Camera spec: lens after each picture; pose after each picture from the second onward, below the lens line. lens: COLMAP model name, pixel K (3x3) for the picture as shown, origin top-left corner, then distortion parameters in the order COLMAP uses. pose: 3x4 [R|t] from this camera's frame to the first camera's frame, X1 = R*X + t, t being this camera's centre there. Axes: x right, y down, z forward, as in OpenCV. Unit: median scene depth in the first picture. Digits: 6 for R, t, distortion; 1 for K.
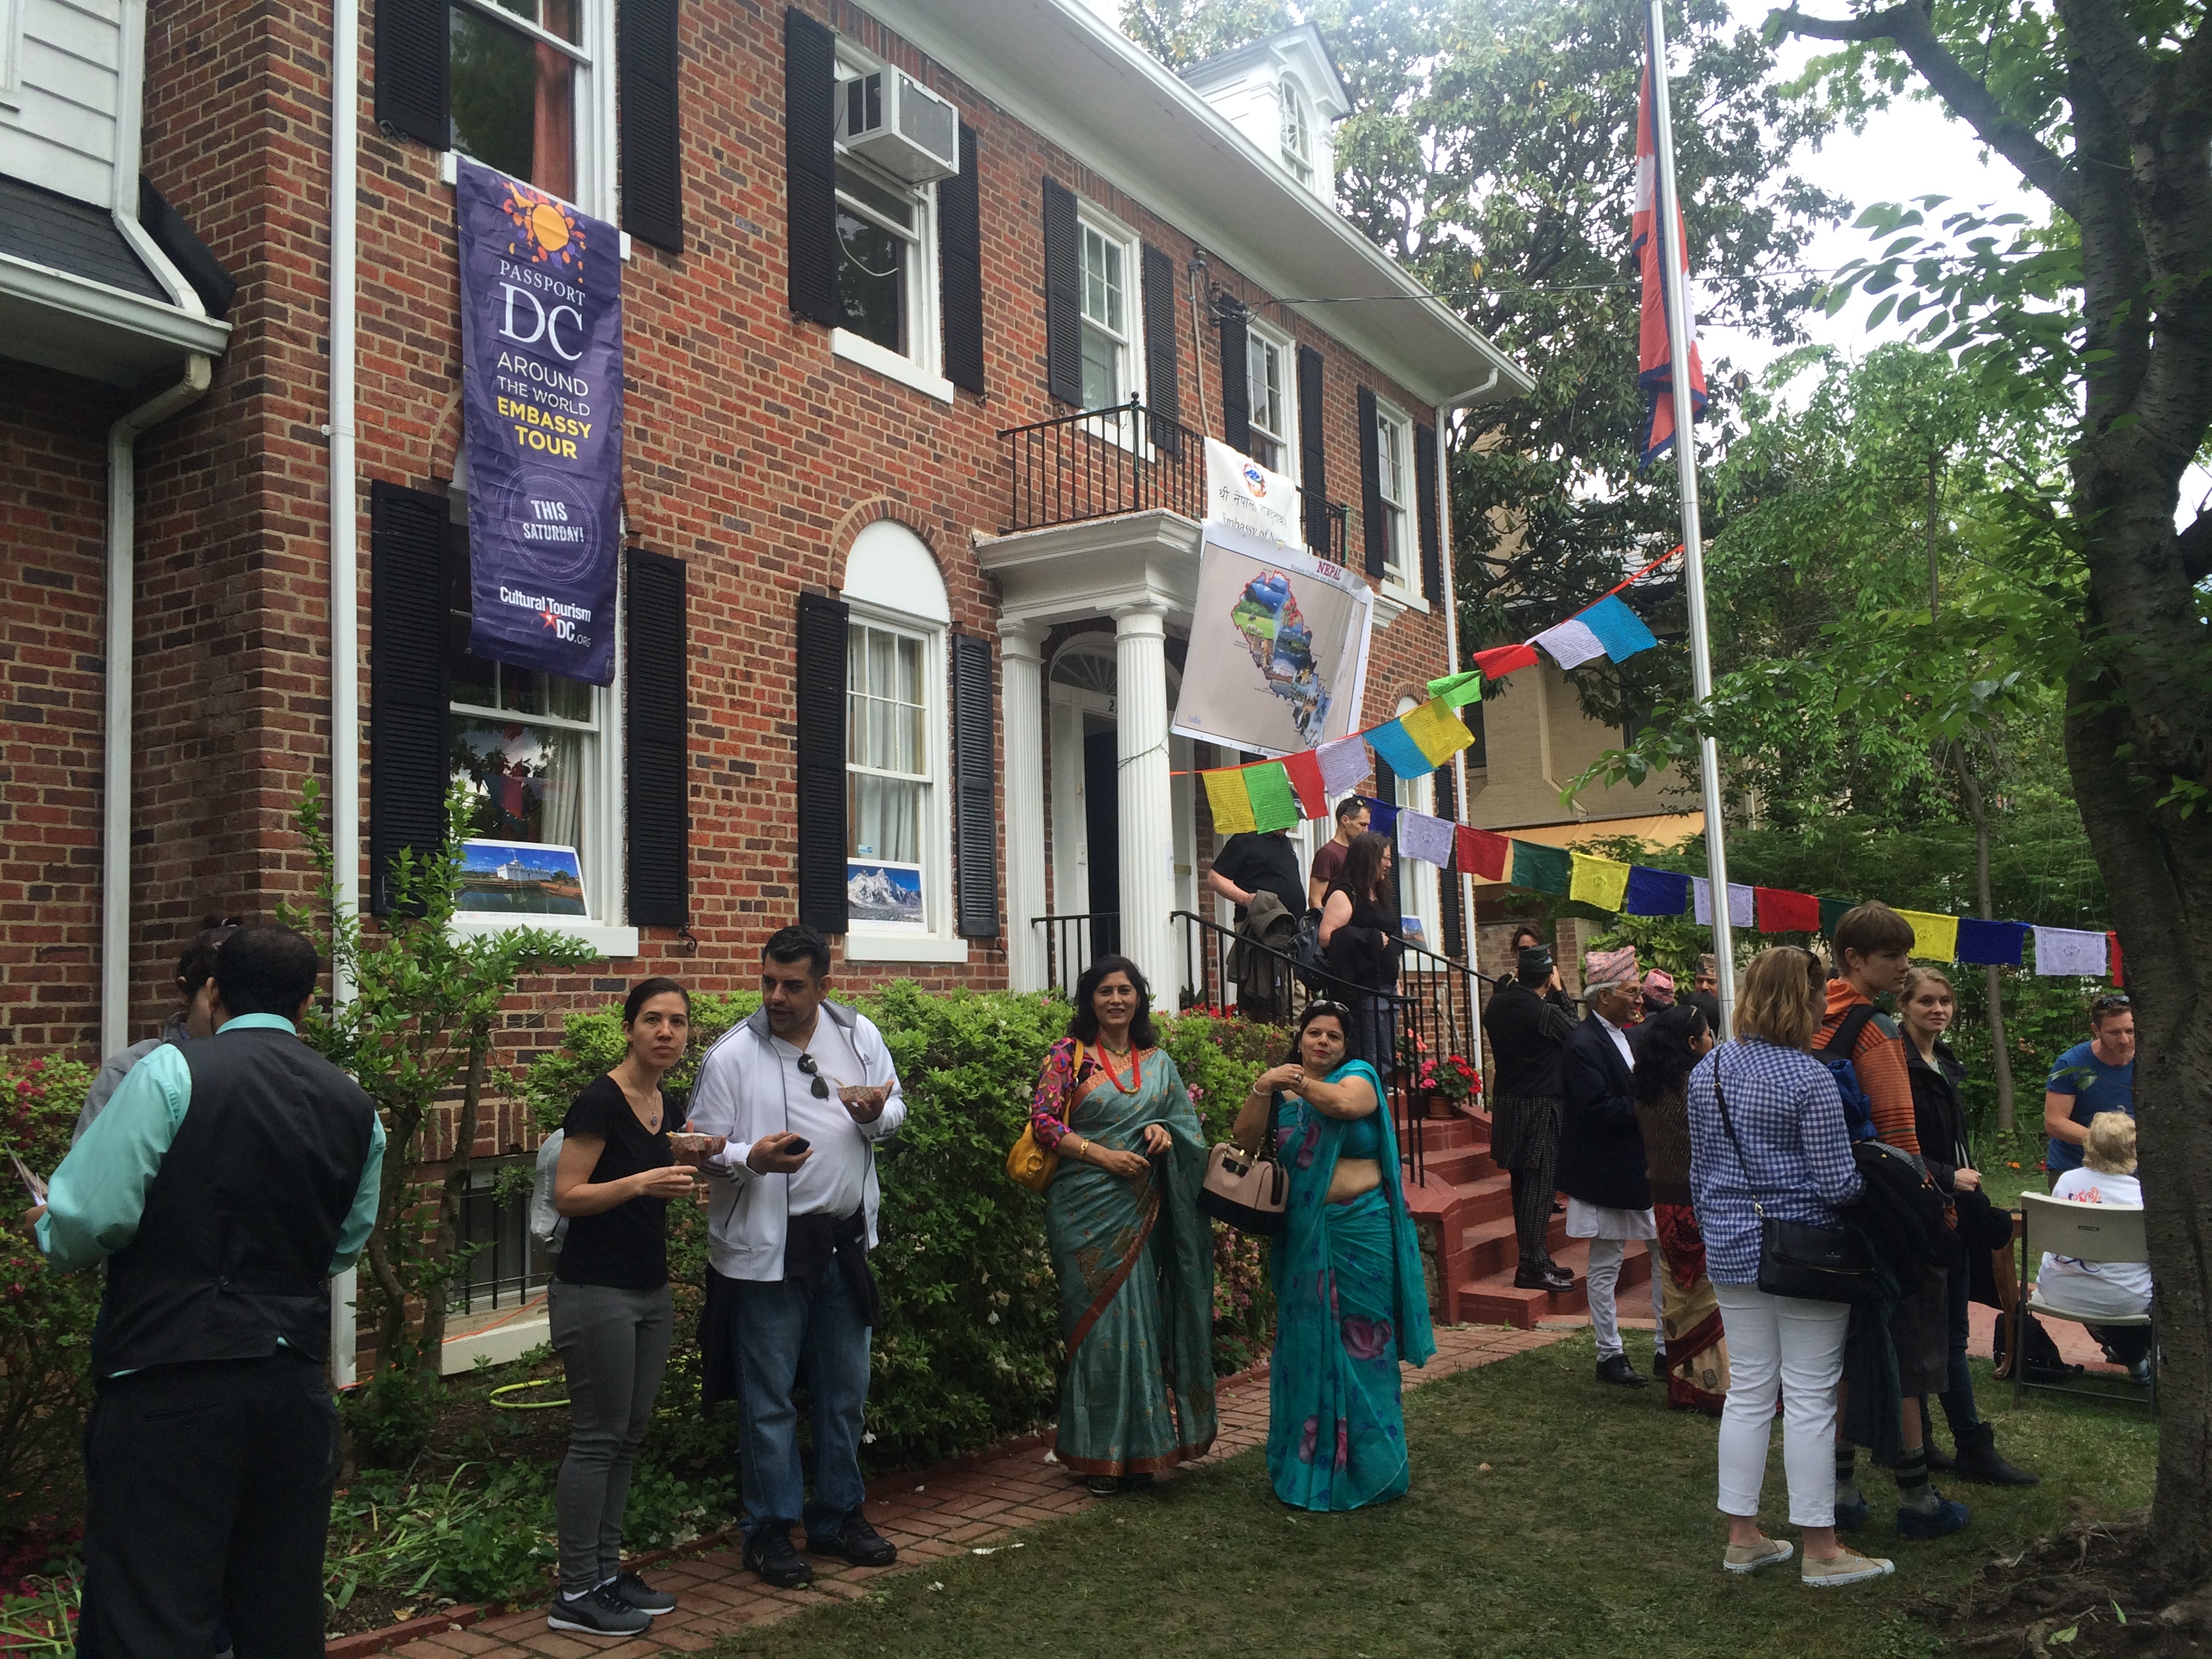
lens RADIAL K [[1925.6, 0, 1107.0], [0, 1925.6, 807.6], [0, 0, 1]] dist [0.089208, -0.127806]
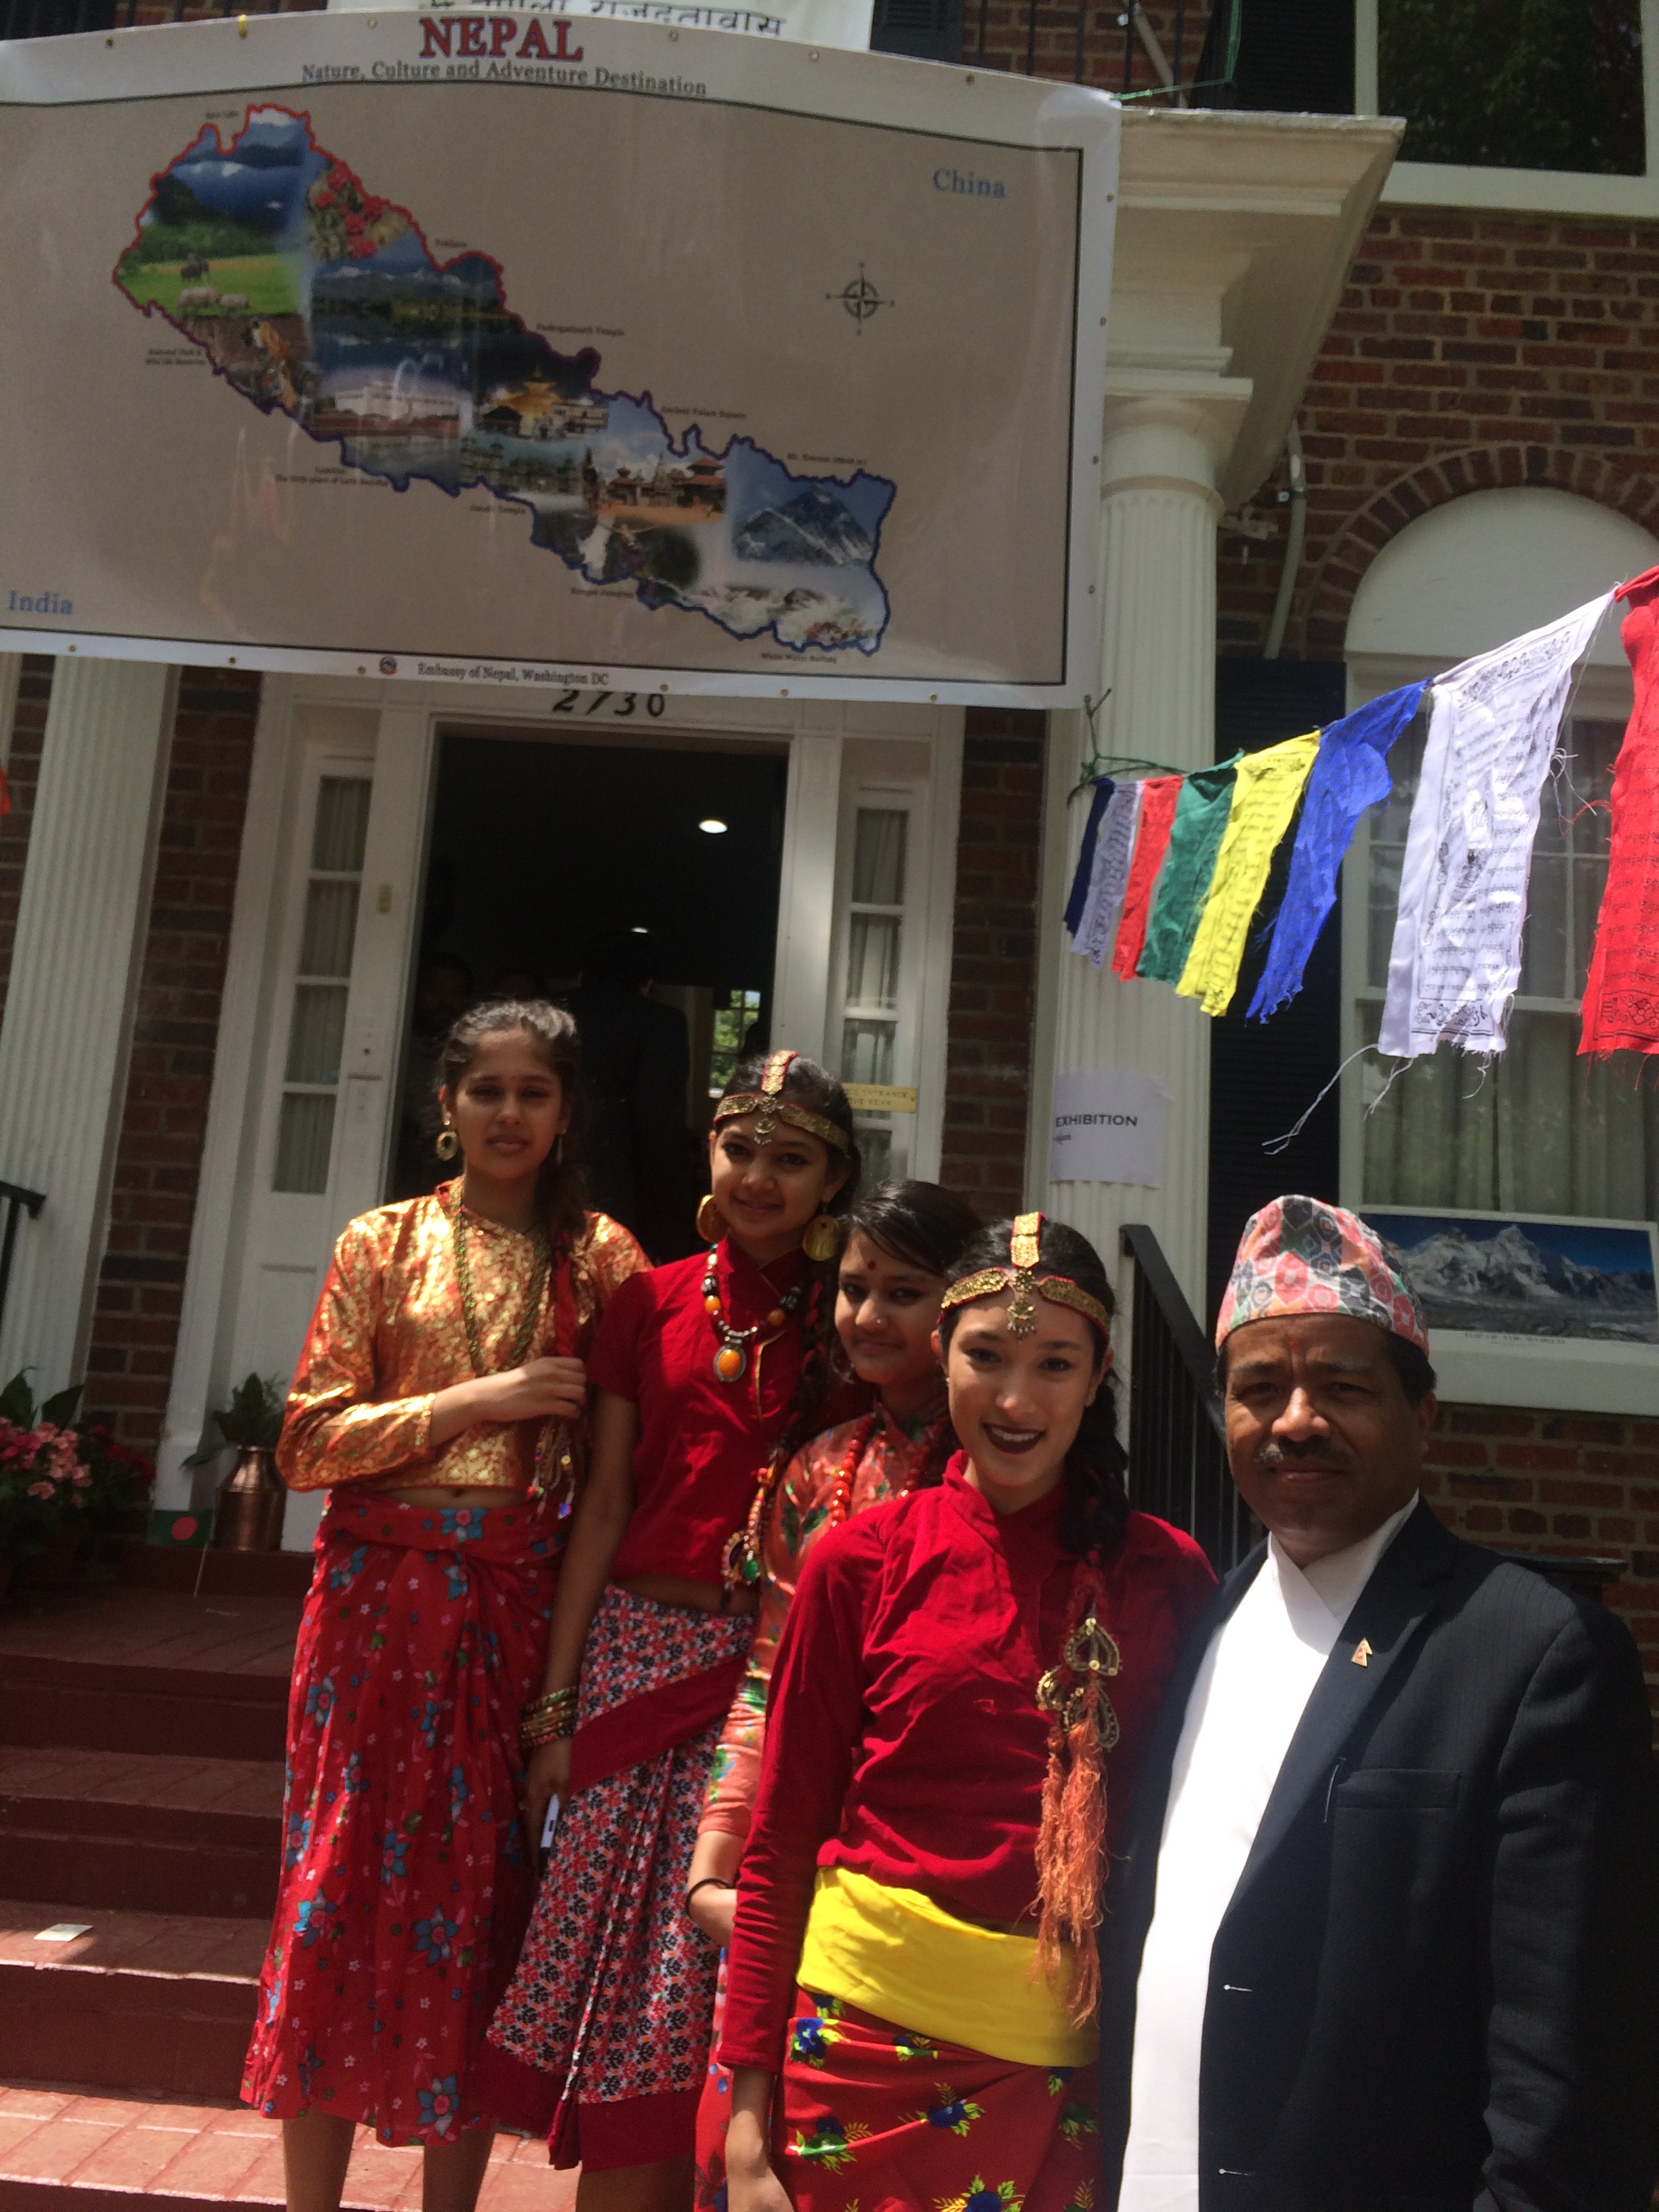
lens RADIAL K [[2104.5, 0, 829.5], [0, 2104.5, 1106.0], [0, 0, 1]] dist [0.101993, -0.201753]
pose [[0.503446, -0.095364, -0.858748, 0.496500], [0.015863, 0.994743, -0.101167, 0.097890], [0.863881, 0.037310, 0.502312, 1.041763]]
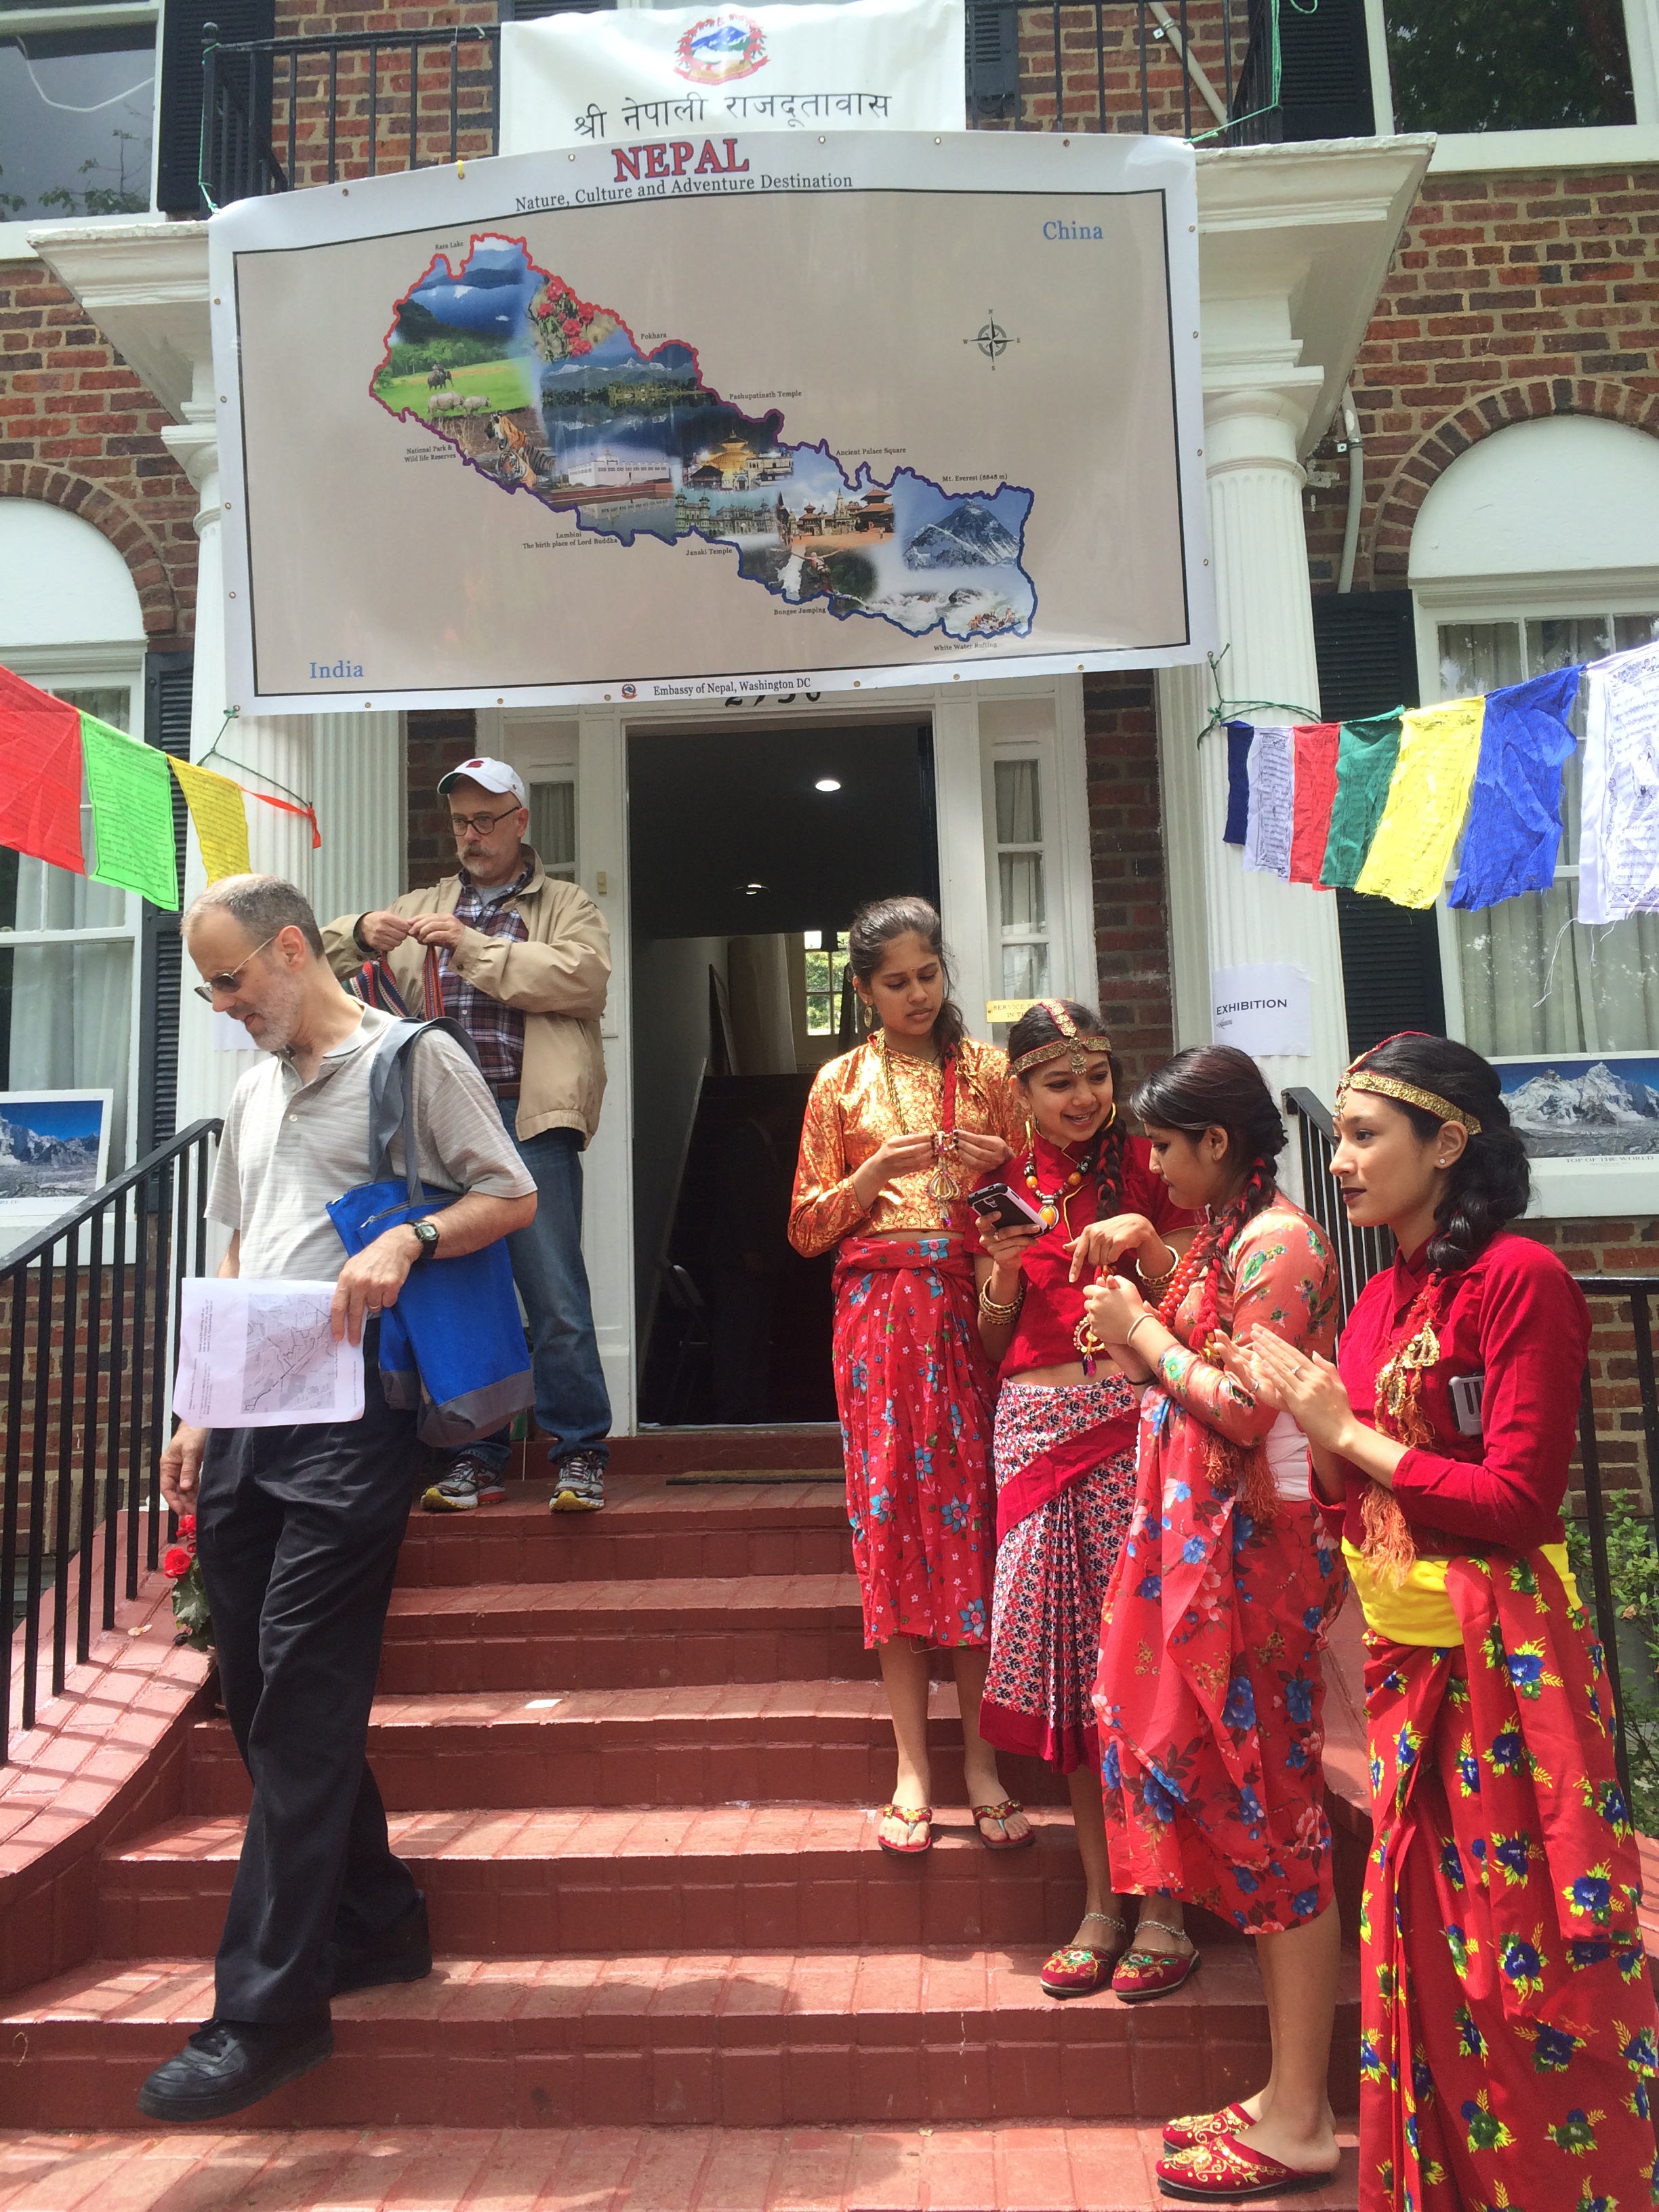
lens RADIAL K [[1878.3, 0, 929.1], [0, 1878.3, 1104.1], [0, 0, 1]] dist [0.094788, -0.133535]
pose [[0.472763, -0.111338, -0.874128, 0.519202], [0.117377, 0.991103, -0.062755, 0.101877], [0.873337, -0.072934, 0.481625, 1.009465]]
